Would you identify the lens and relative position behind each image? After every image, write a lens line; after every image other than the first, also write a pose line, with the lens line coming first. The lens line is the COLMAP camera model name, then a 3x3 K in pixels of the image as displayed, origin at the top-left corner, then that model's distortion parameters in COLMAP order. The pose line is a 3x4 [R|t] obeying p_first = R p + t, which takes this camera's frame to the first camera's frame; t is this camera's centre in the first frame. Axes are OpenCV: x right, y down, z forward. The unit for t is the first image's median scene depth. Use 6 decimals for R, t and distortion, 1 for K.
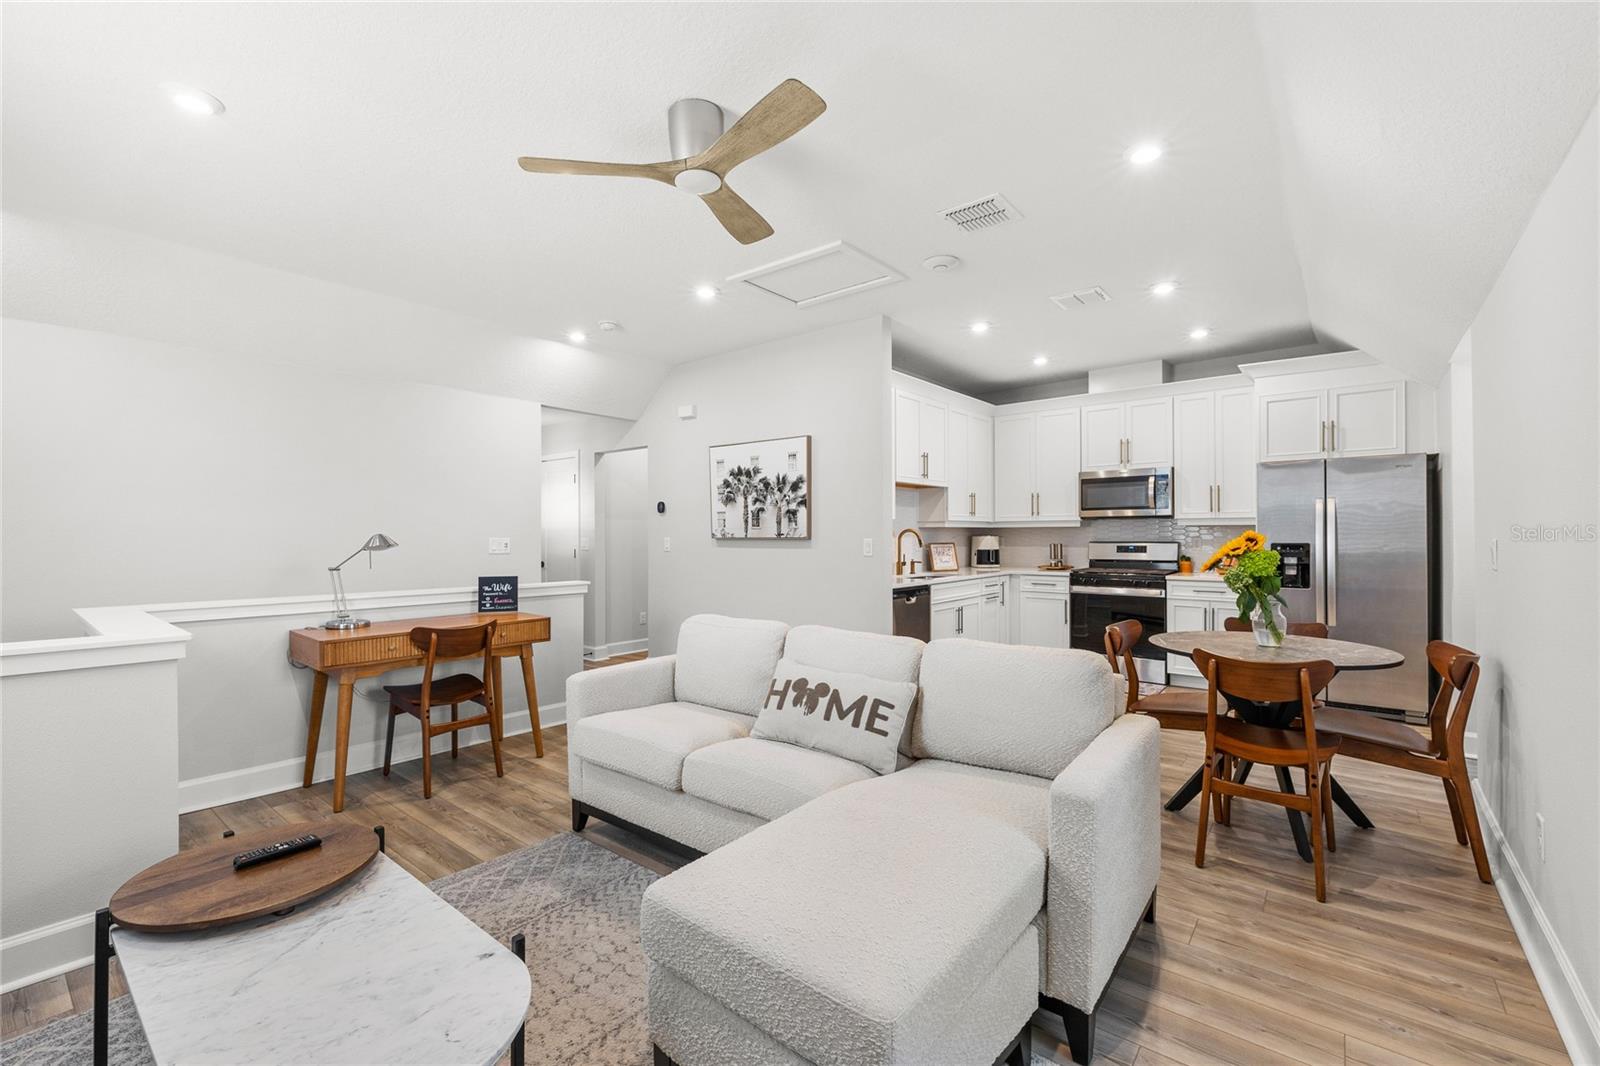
lens RADIAL K [[678.2, 0, 791.7], [0, 678.2, 535.0], [0, 0, 1]] dist [-0.001085, 0.000686]
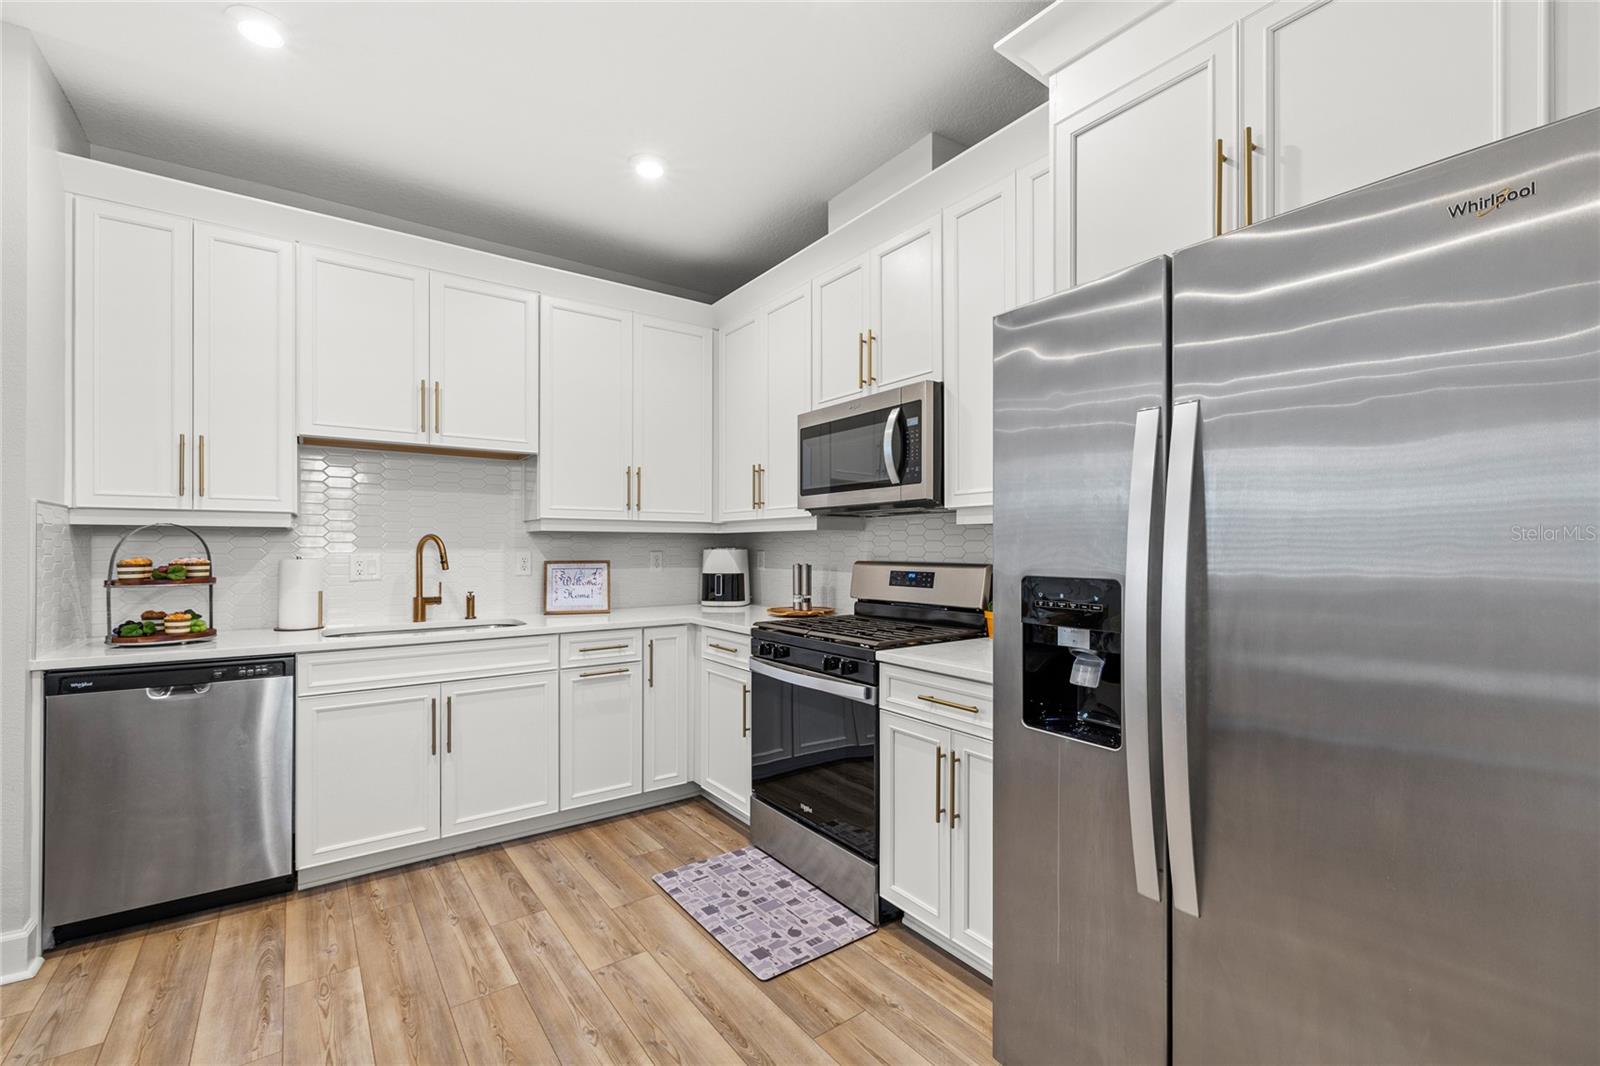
lens RADIAL K [[678.2, 0, 804.5], [0, 678.2, 548.2], [0, 0, 1]] dist [-0.001085, 0.000686]
pose [[0.971767, 0.005092, -0.235887, 0.636129], [-0.005145, 0.999987, 0.000391, 0.000465], [0.235886, 0.000834, 0.971780, 0.637758]]
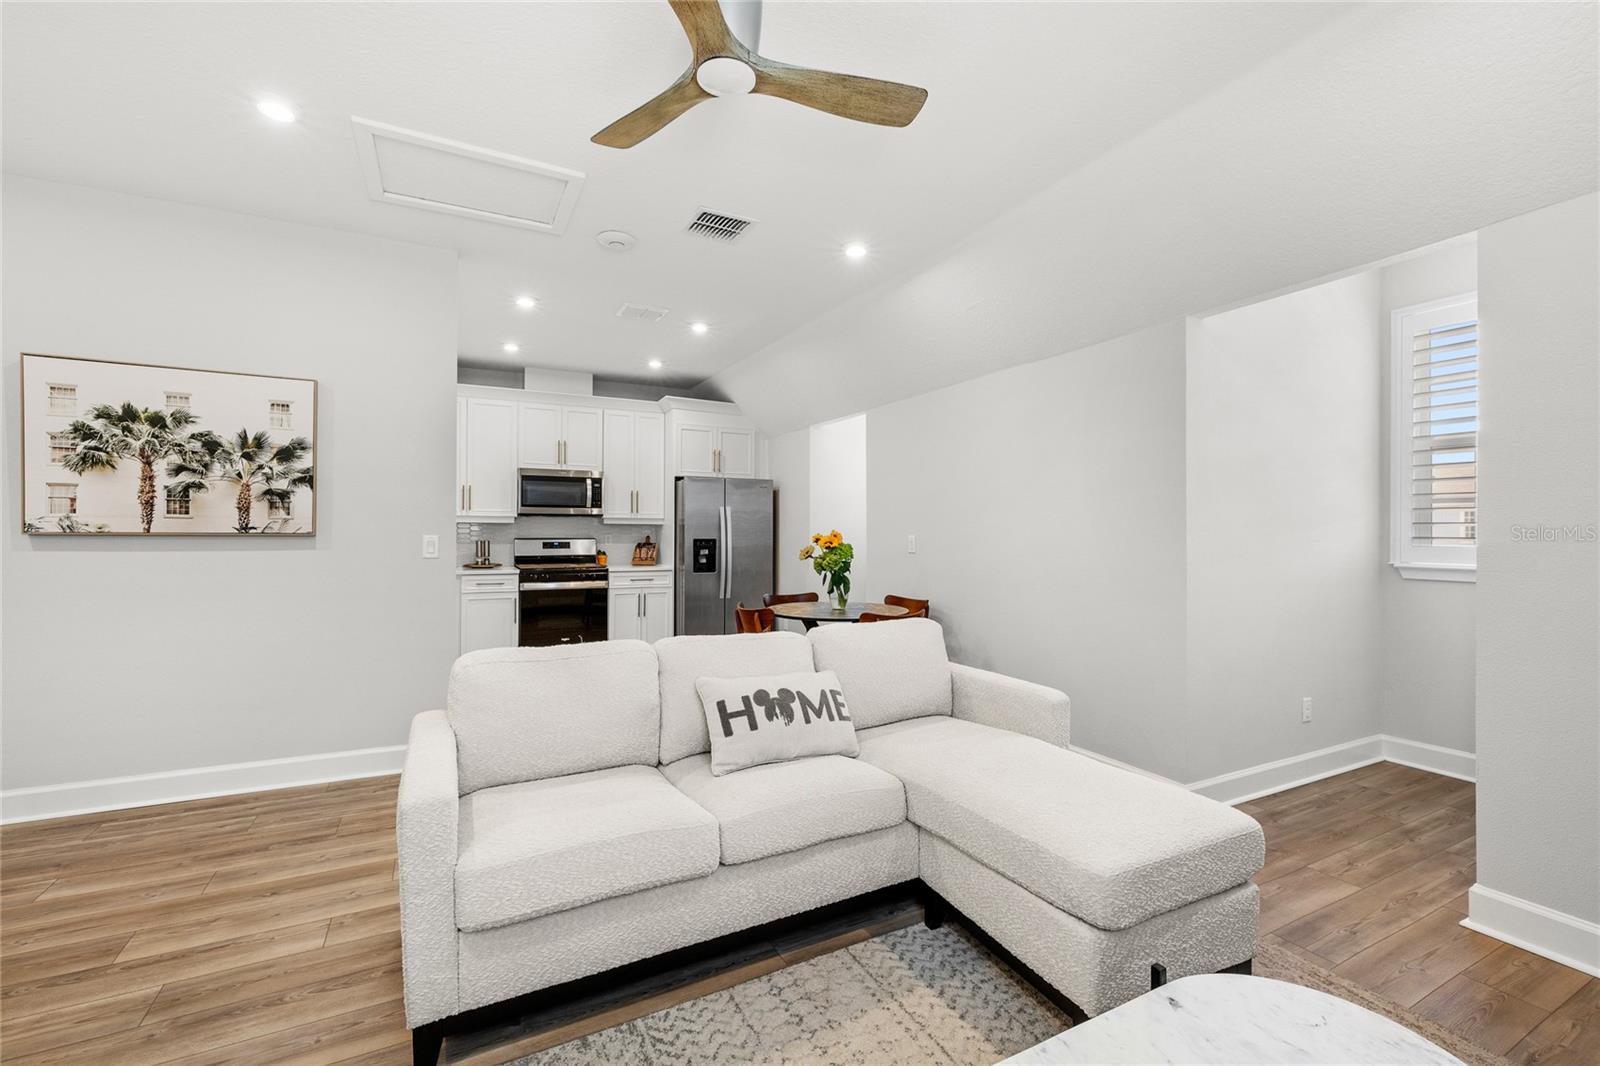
lens RADIAL K [[678.2, 0, 795.2], [0, 678.2, 532.8], [0, 0, 1]] dist [-0.001085, 0.000686]
pose [[0.397129, 0.004515, 0.917752, -0.377285], [-0.005820, 0.999980, -0.002401, 0.002064], [-0.917744, -0.004388, 0.397148, 0.284656]]
